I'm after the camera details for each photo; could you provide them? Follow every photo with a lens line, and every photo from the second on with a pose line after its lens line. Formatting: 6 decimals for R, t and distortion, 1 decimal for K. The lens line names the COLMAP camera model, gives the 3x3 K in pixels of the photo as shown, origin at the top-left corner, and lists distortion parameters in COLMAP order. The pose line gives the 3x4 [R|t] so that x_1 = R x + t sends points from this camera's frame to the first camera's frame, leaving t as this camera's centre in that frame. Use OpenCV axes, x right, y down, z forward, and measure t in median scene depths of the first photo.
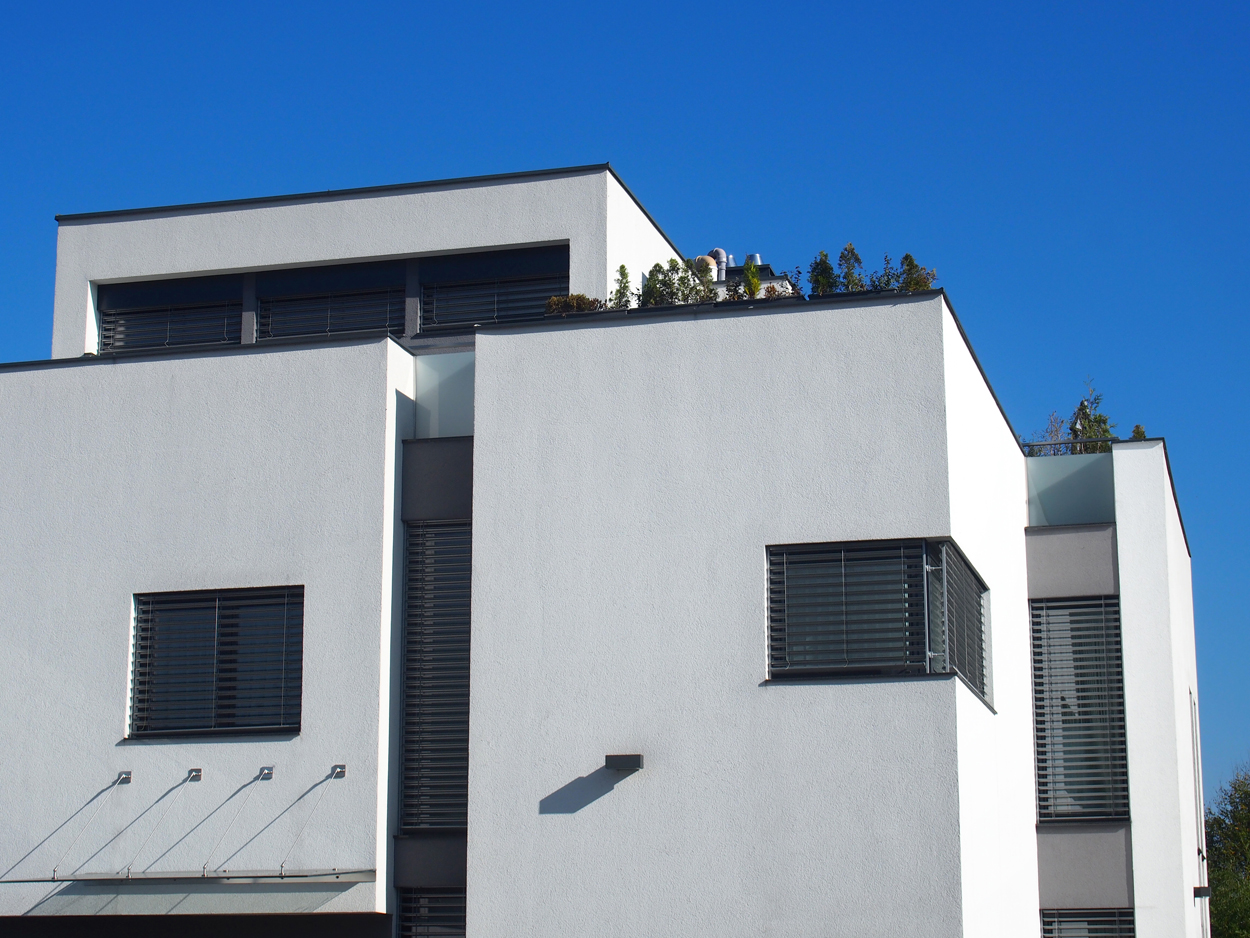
lens RADIAL K [[2482.6, 0, 625.0], [0, 2482.6, 469.0], [0, 0, 1]] dist [0.009285, 0.015868]
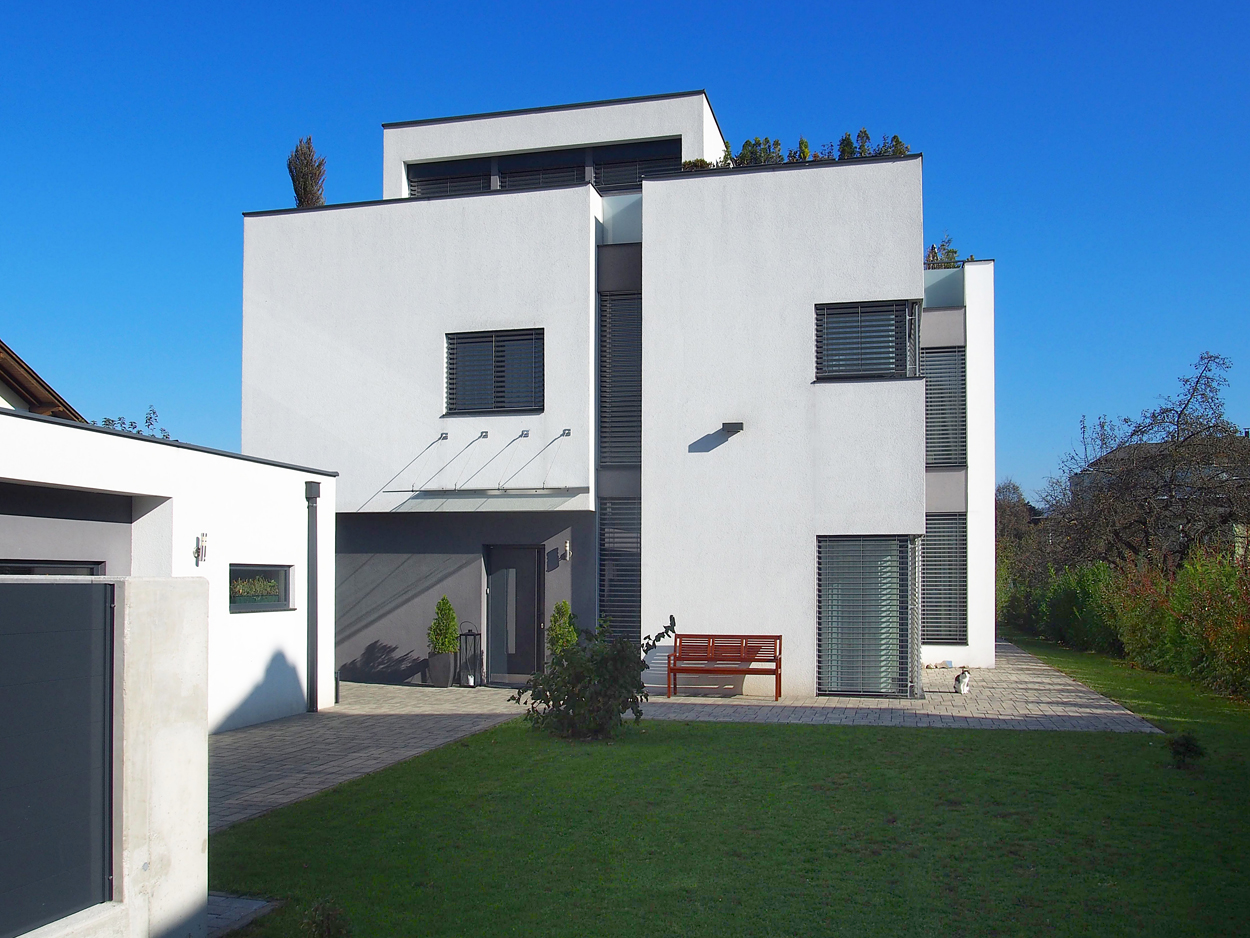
lens RADIAL K [[1144.8, 0, 625.2], [0, 1144.8, 552.6], [0, 0, 1]] dist [-0.020121, -0.011172]
pose [[0.999562, 0.002510, 0.029490, -0.094172], [-0.008349, 0.979849, 0.199565, 0.040132], [-0.028395, -0.199724, 0.979441, 0.167062]]
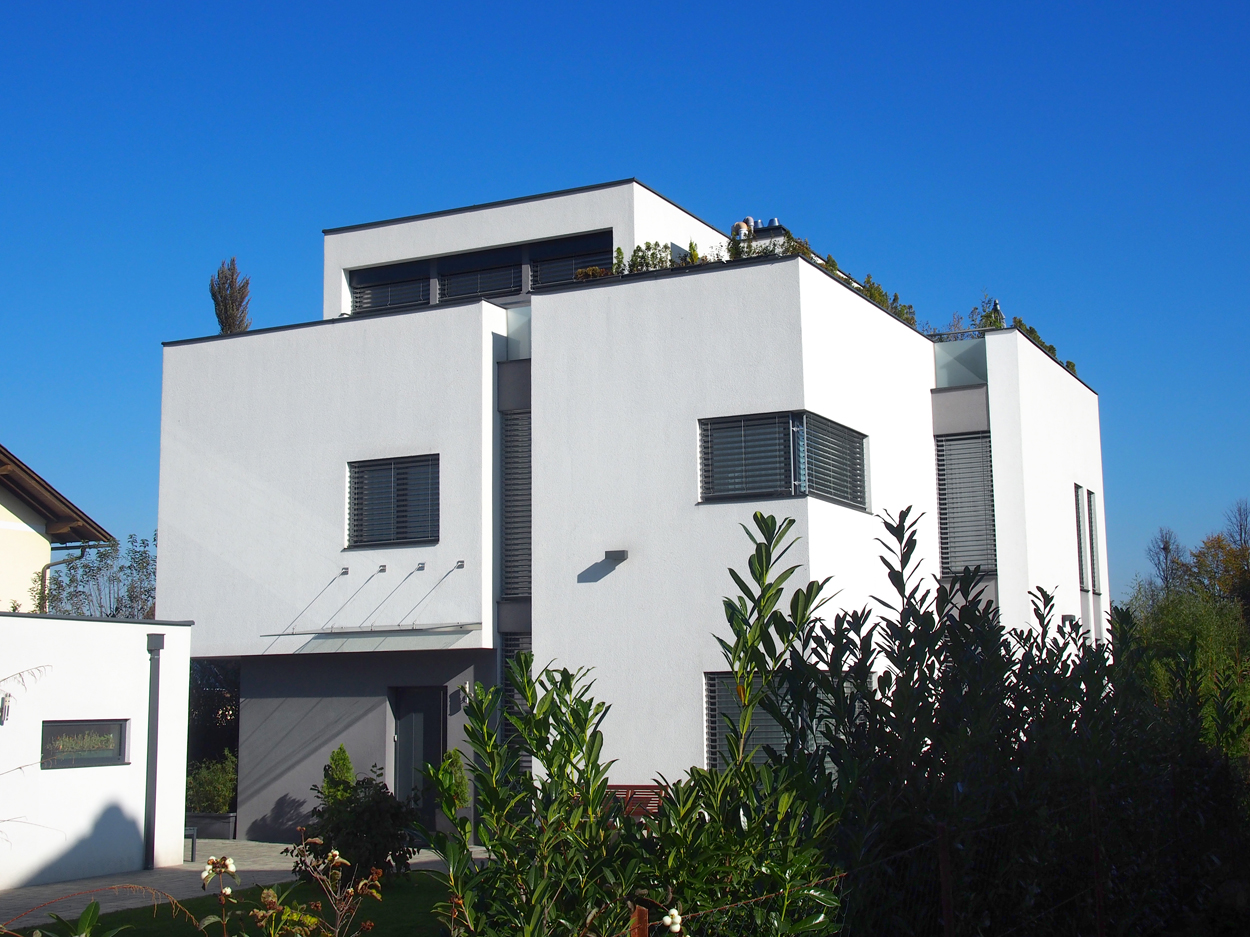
lens RADIAL K [[1655.0, 0, 628.0], [0, 1655.0, 442.7], [0, 0, 1]] dist [0.046481, 0.005552]
pose [[0.982170, -0.043474, -0.182899, 0.195852], [0.055980, 0.996393, 0.063773, -0.023762], [0.179467, -0.072875, 0.981061, -0.064667]]
